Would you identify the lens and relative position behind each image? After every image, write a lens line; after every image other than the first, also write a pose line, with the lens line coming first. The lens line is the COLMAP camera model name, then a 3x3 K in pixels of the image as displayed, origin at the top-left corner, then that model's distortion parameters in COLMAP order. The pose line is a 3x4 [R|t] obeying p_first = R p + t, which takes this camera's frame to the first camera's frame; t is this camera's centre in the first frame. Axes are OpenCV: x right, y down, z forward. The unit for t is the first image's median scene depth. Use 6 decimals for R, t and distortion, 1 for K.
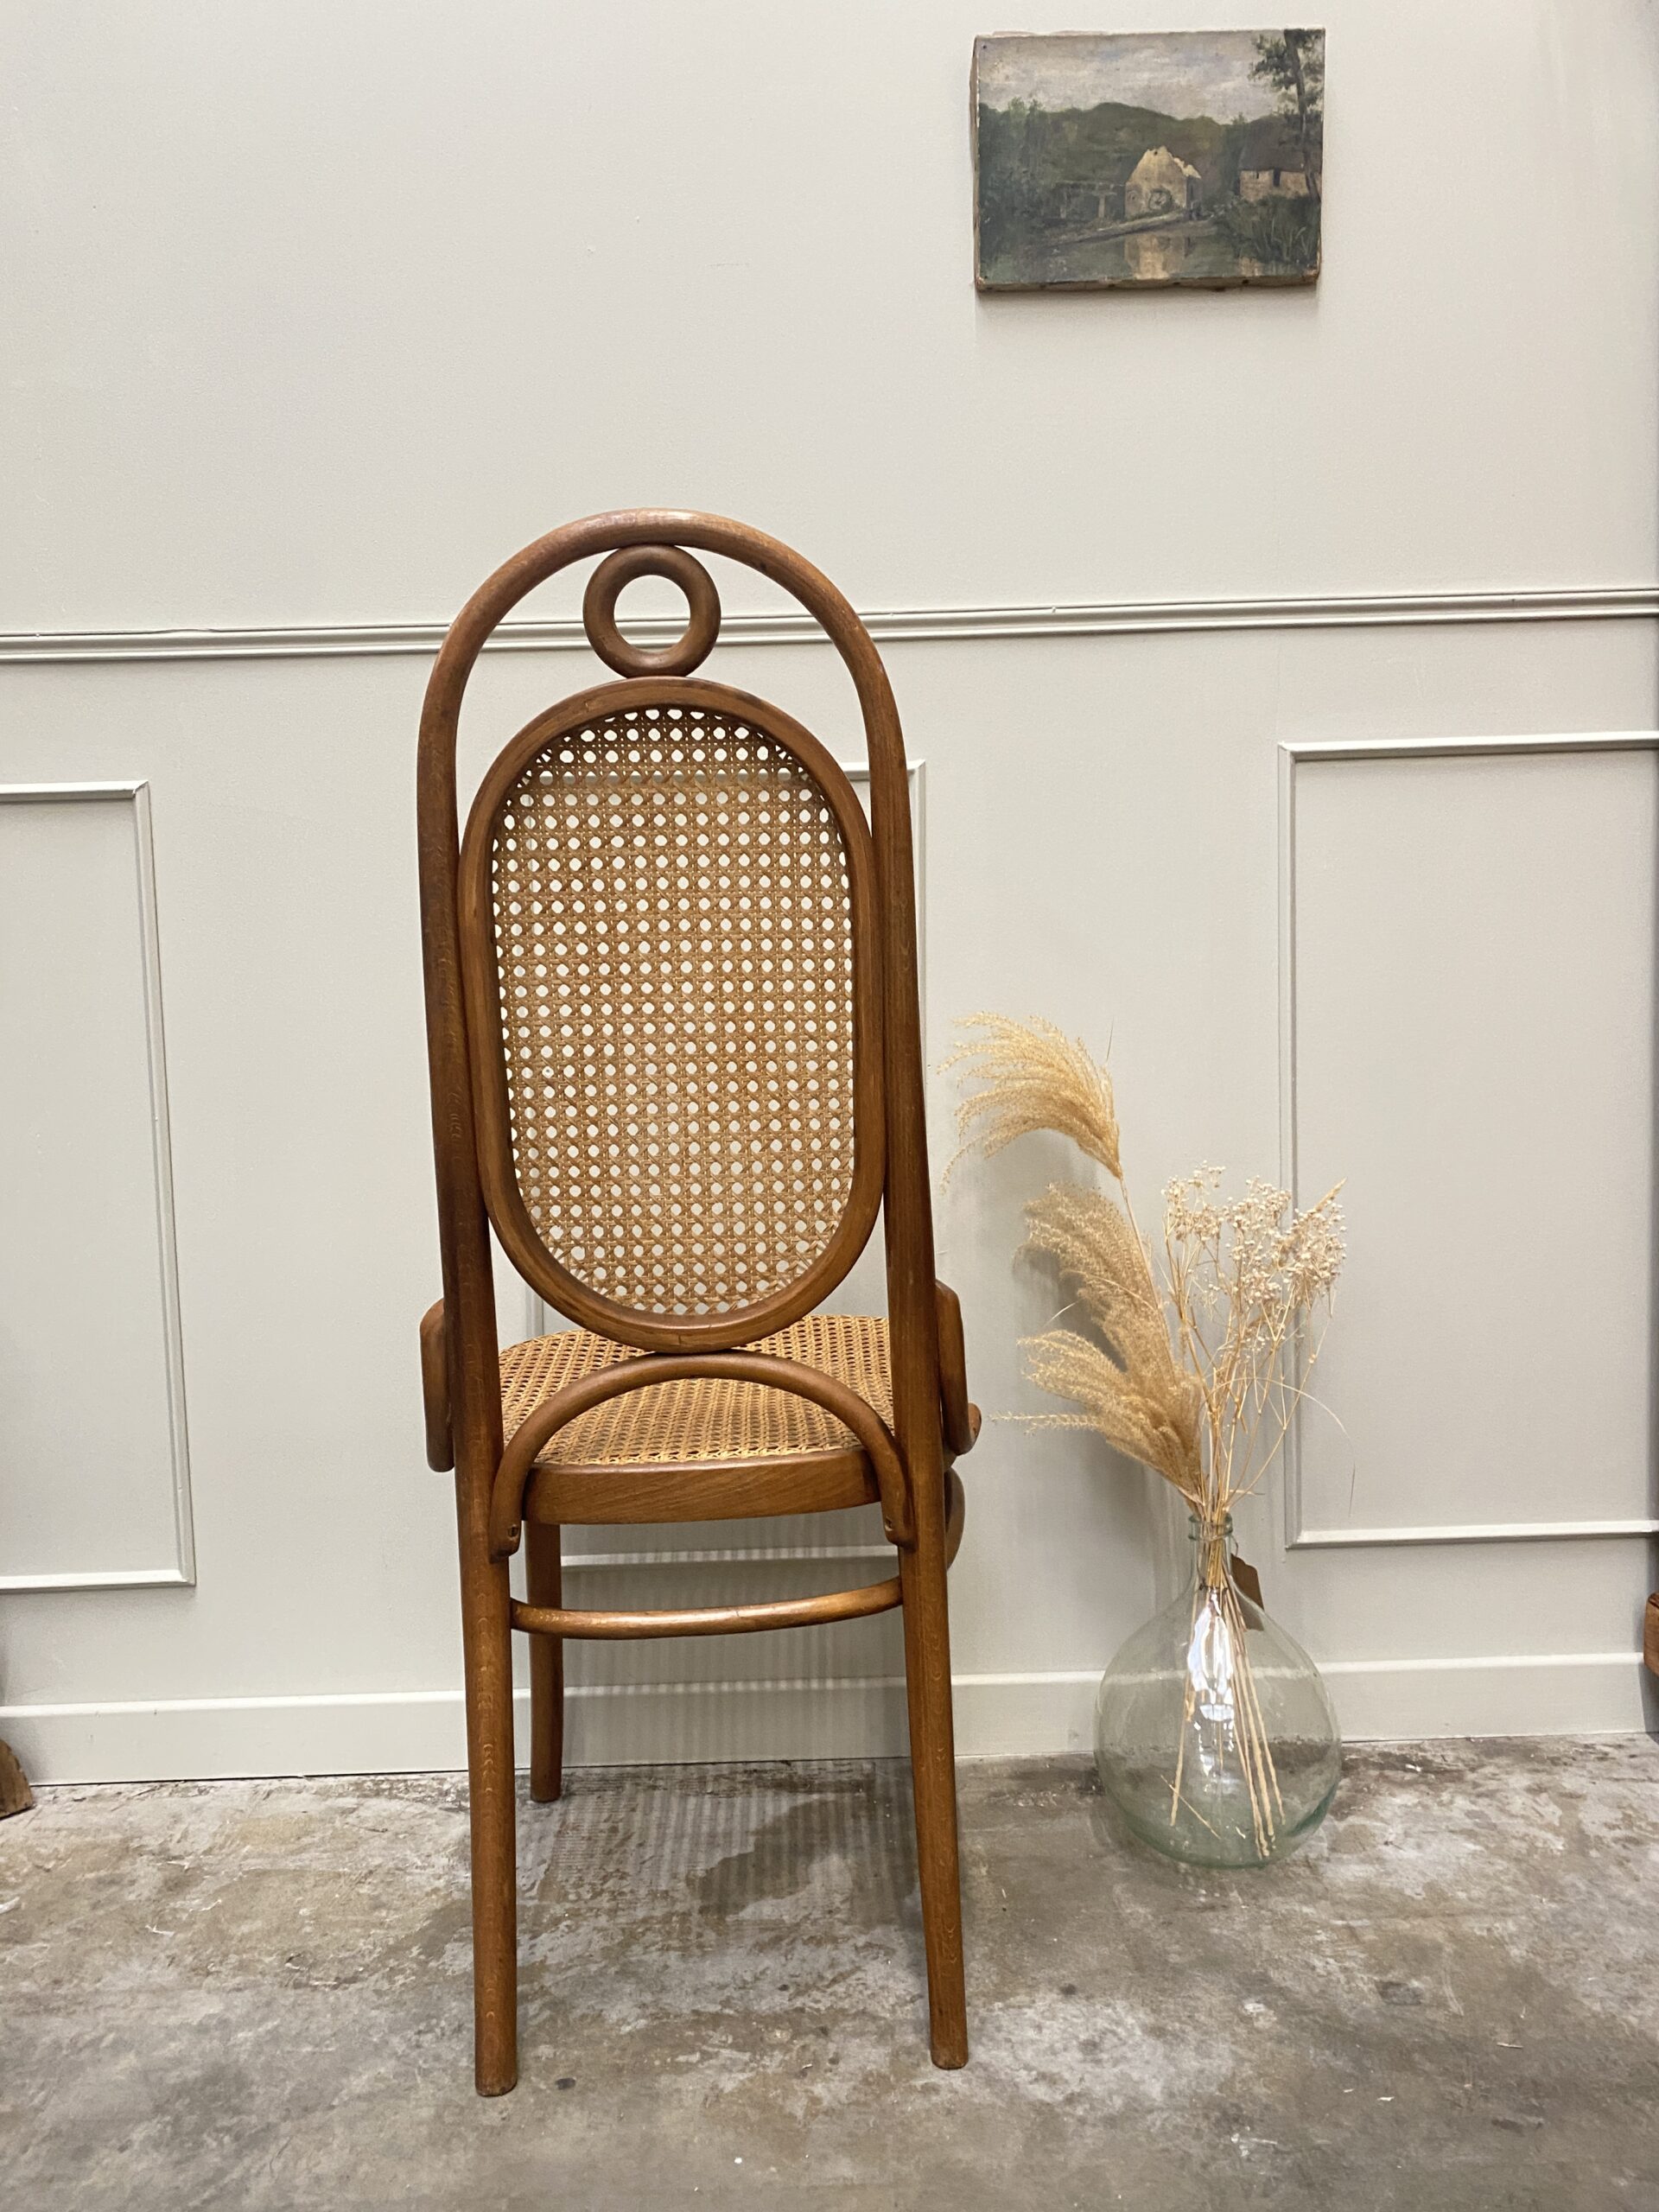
lens RADIAL K [[1678.7, 0, 833.8], [0, 1678.7, 1085.5], [0, 0, 1]] dist [0.017503, -0.019944]
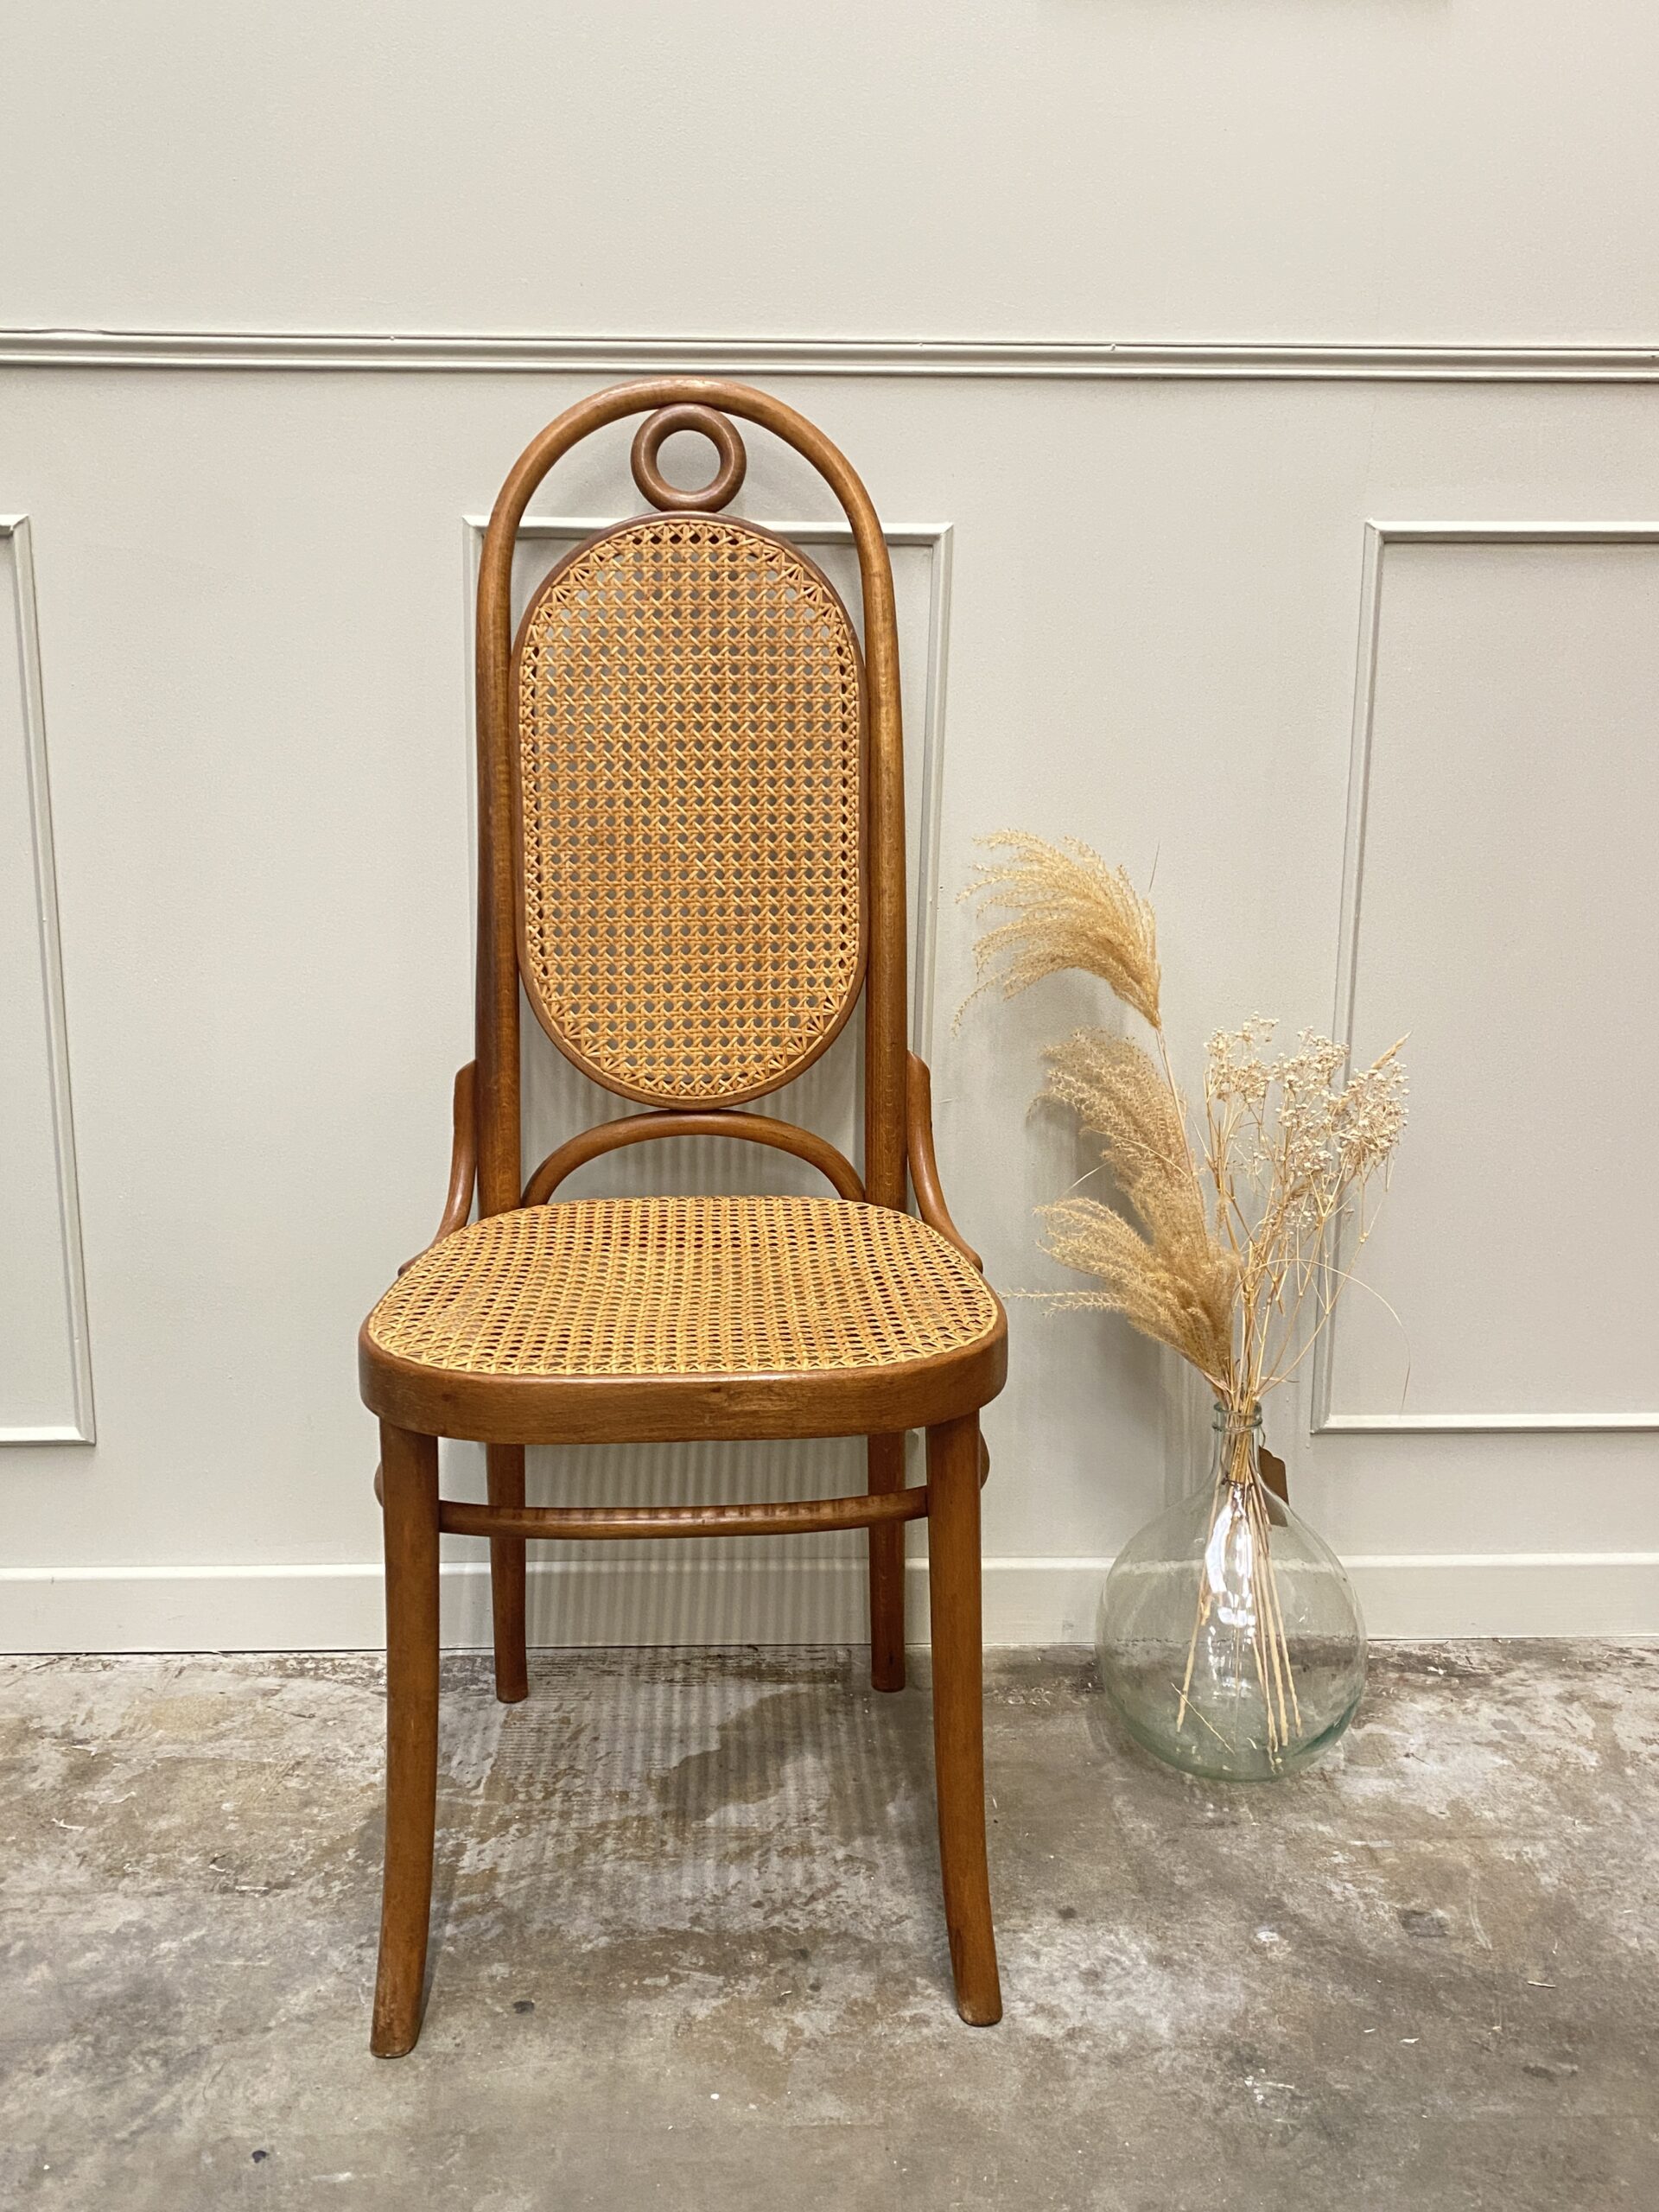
lens RADIAL K [[1874.4, 0, 819.6], [0, 1874.4, 1063.7], [0, 0, 1]] dist [0.006623, -0.006516]
pose [[0.999149, 0.029844, 0.028460, -0.040058], [-0.032966, 0.992652, 0.116429, -0.041077], [-0.024777, -0.117268, 0.992791, 0.037314]]
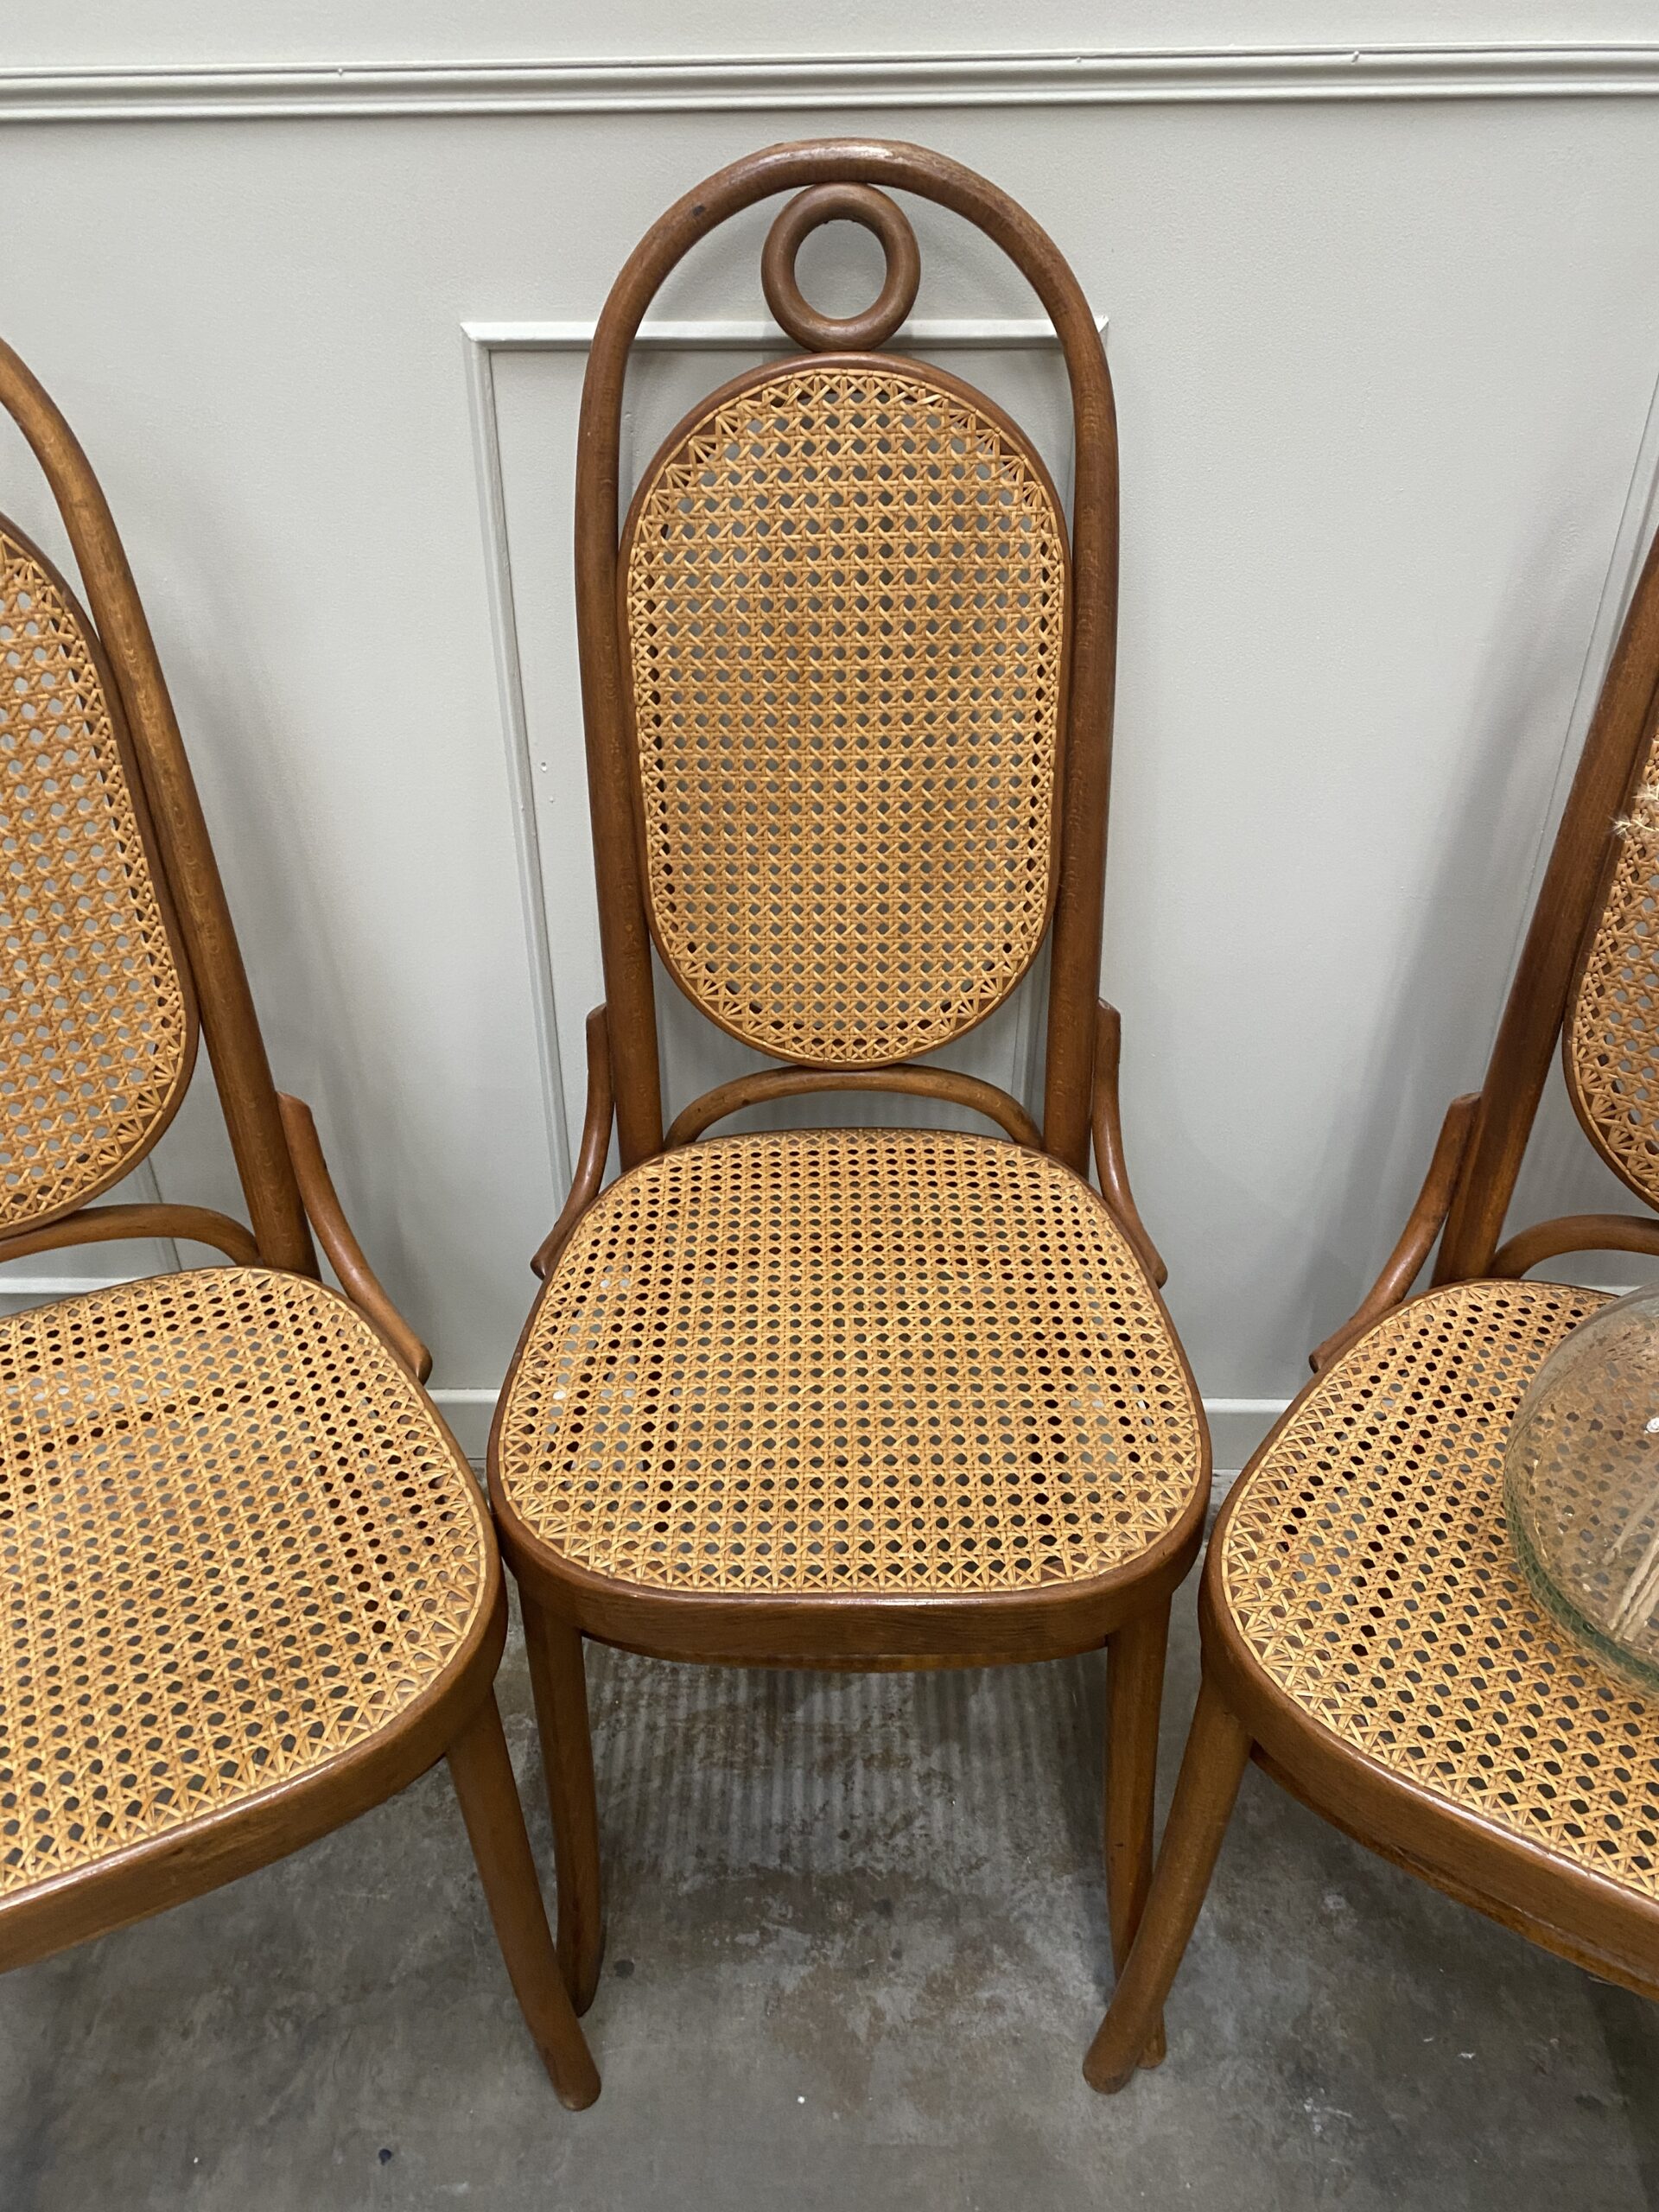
lens RADIAL K [[1678.7, 0, 808.3], [0, 1678.7, 1072.0], [0, 0, 1]] dist [0.017503, -0.019944]
pose [[0.999187, 0.032782, -0.023462, -0.043133], [-0.016642, 0.865518, 0.500601, -0.336552], [0.036718, -0.499803, 0.865360, 0.391708]]
